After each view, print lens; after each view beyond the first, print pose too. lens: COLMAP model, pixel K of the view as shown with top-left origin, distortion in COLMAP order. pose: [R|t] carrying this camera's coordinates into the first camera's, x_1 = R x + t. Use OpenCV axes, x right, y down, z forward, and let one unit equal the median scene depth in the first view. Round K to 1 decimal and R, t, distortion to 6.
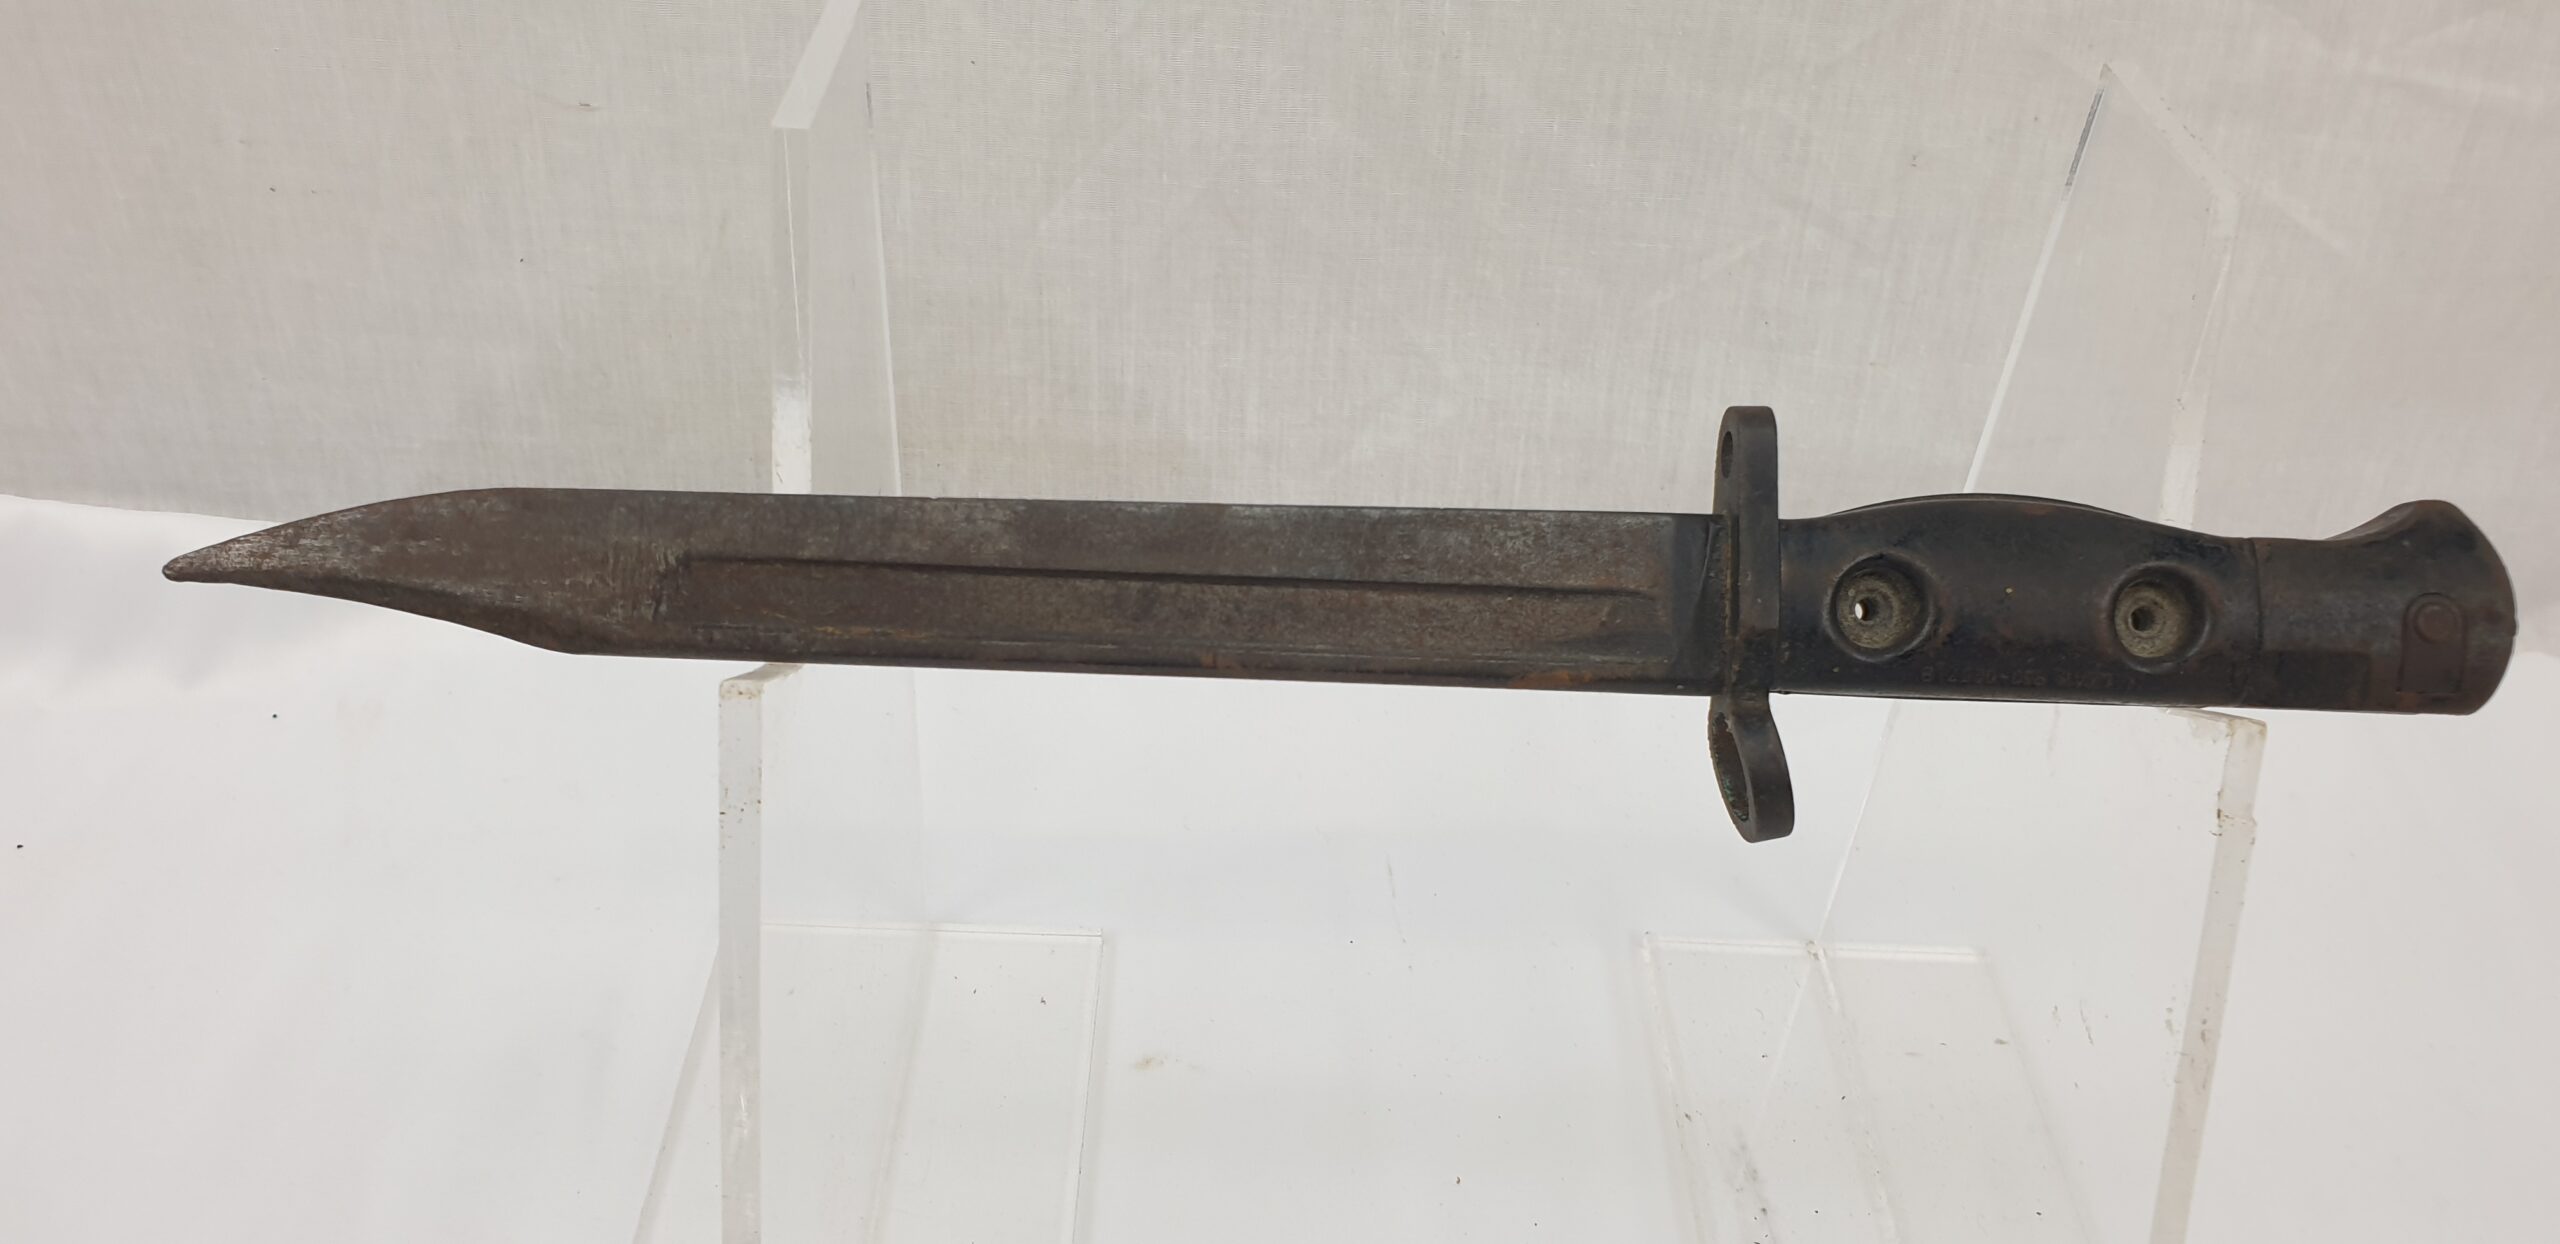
lens RADIAL K [[1821.0, 0, 1280.0], [0, 1821.0, 622.0], [0, 0, 1]] dist [-0.027930, 0.000275]
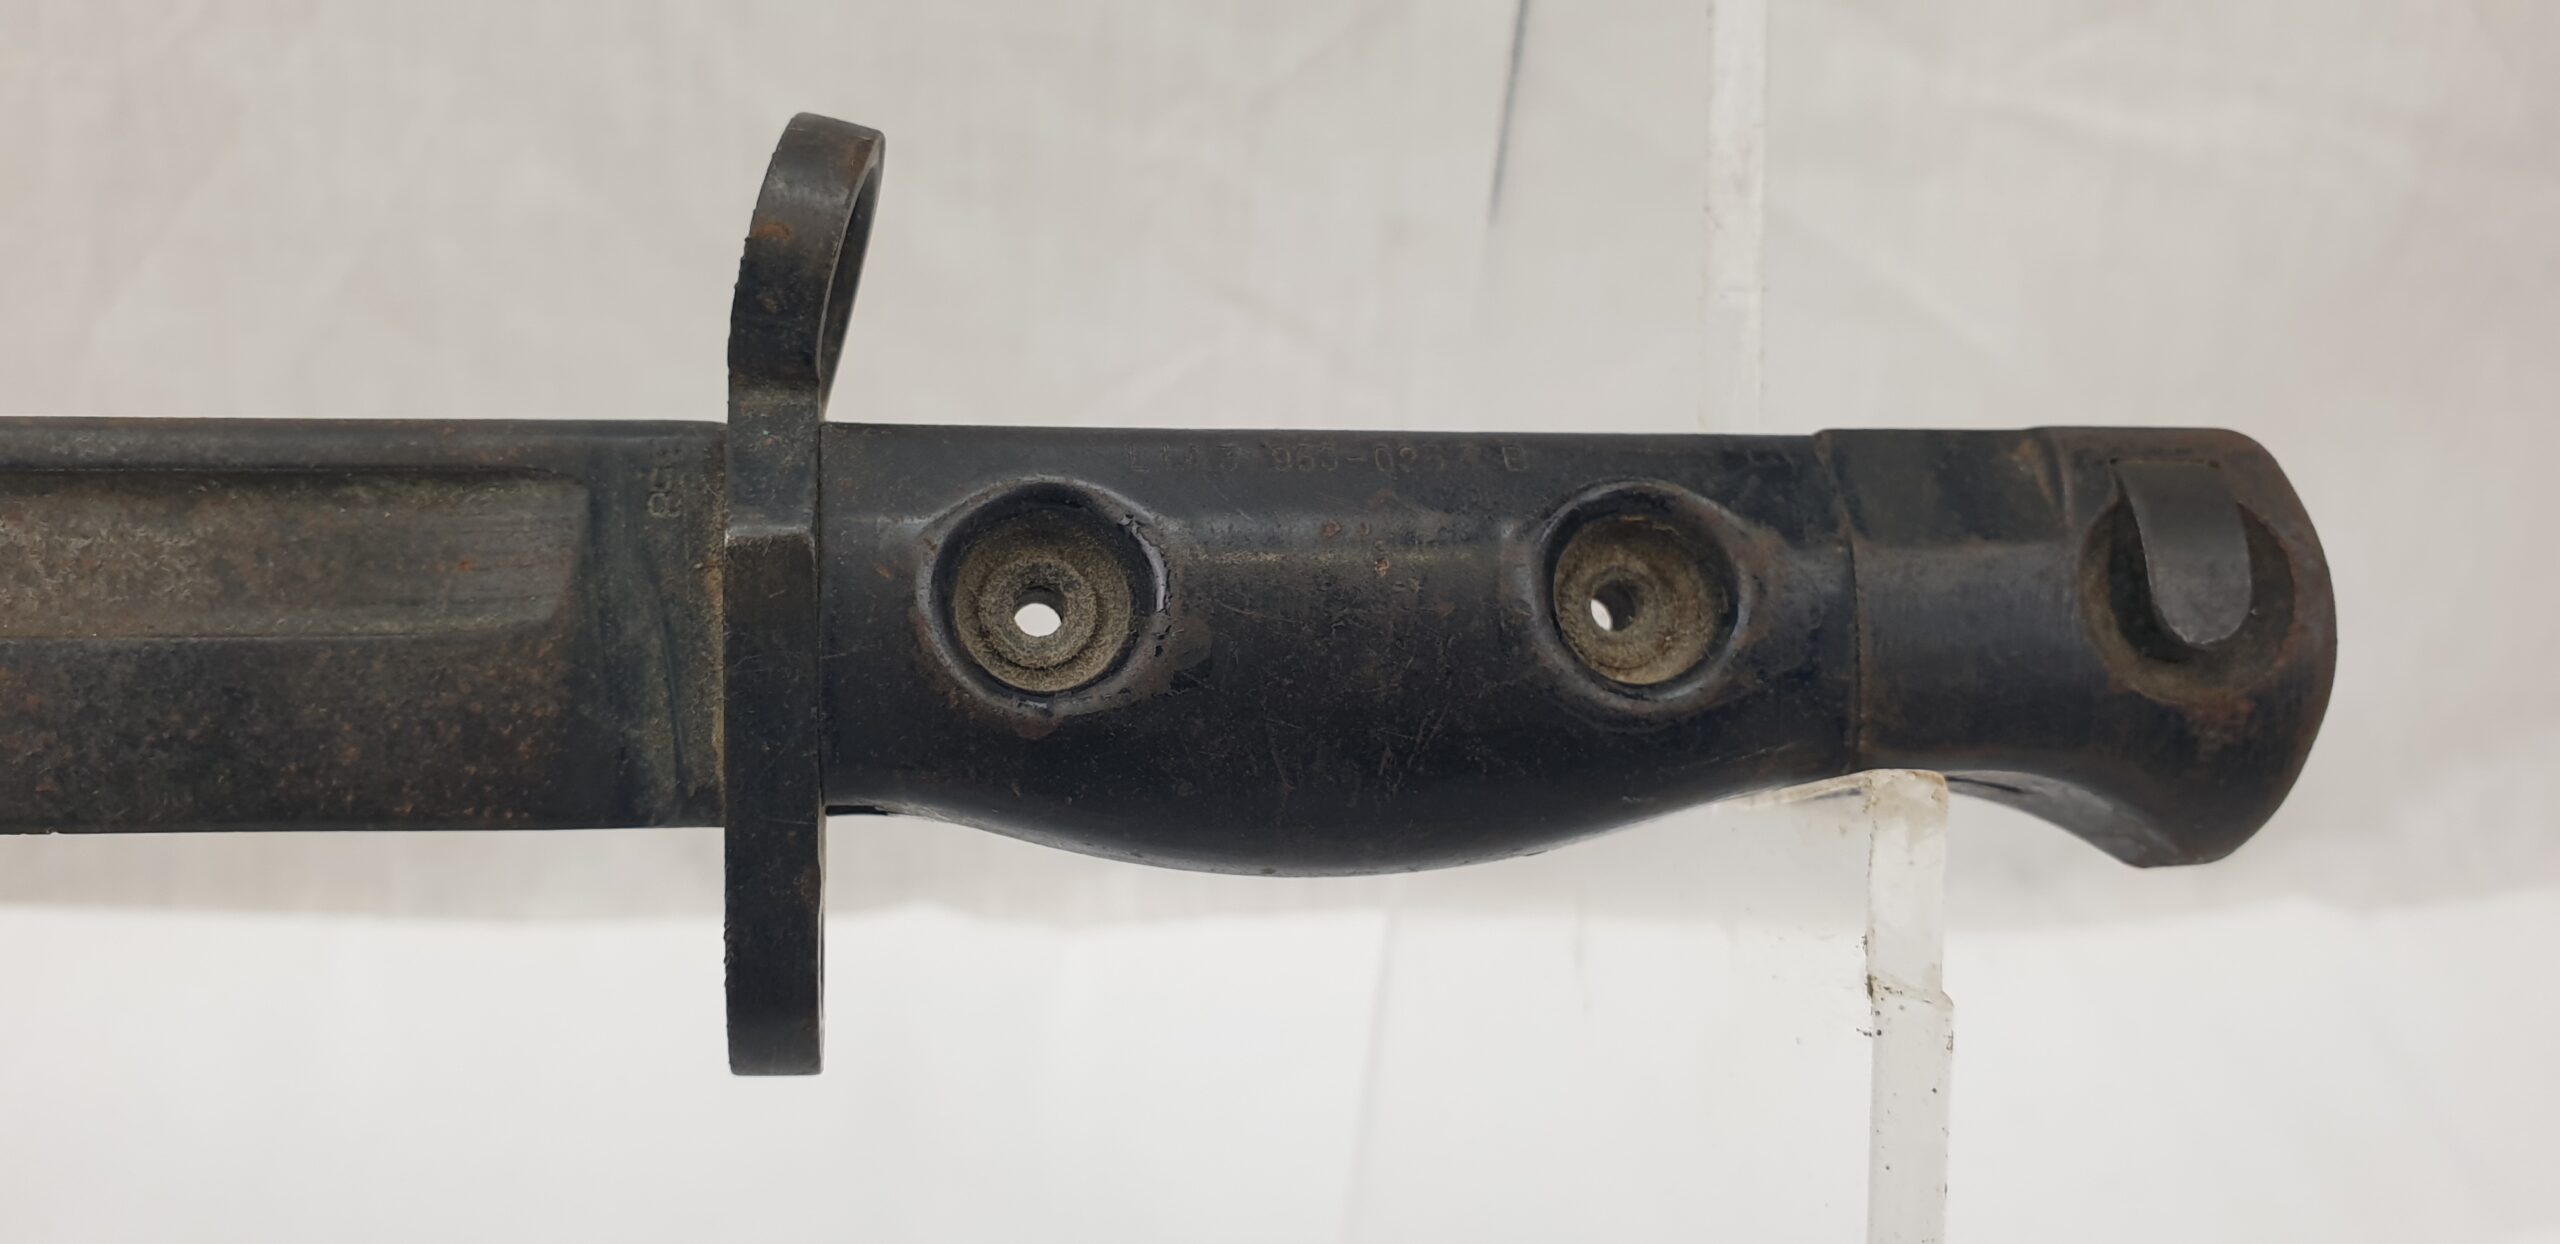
lens RADIAL K [[2072.3, 0, 1202.9], [0, 2072.3, 622.5], [0, 0, 1]] dist [-0.044874, 0.003535]
pose [[0.986794, -0.030722, 0.159040, 0.267396], [0.062936, 0.977426, -0.201687, 0.104707], [-0.149253, 0.209033, 0.966452, 0.493477]]
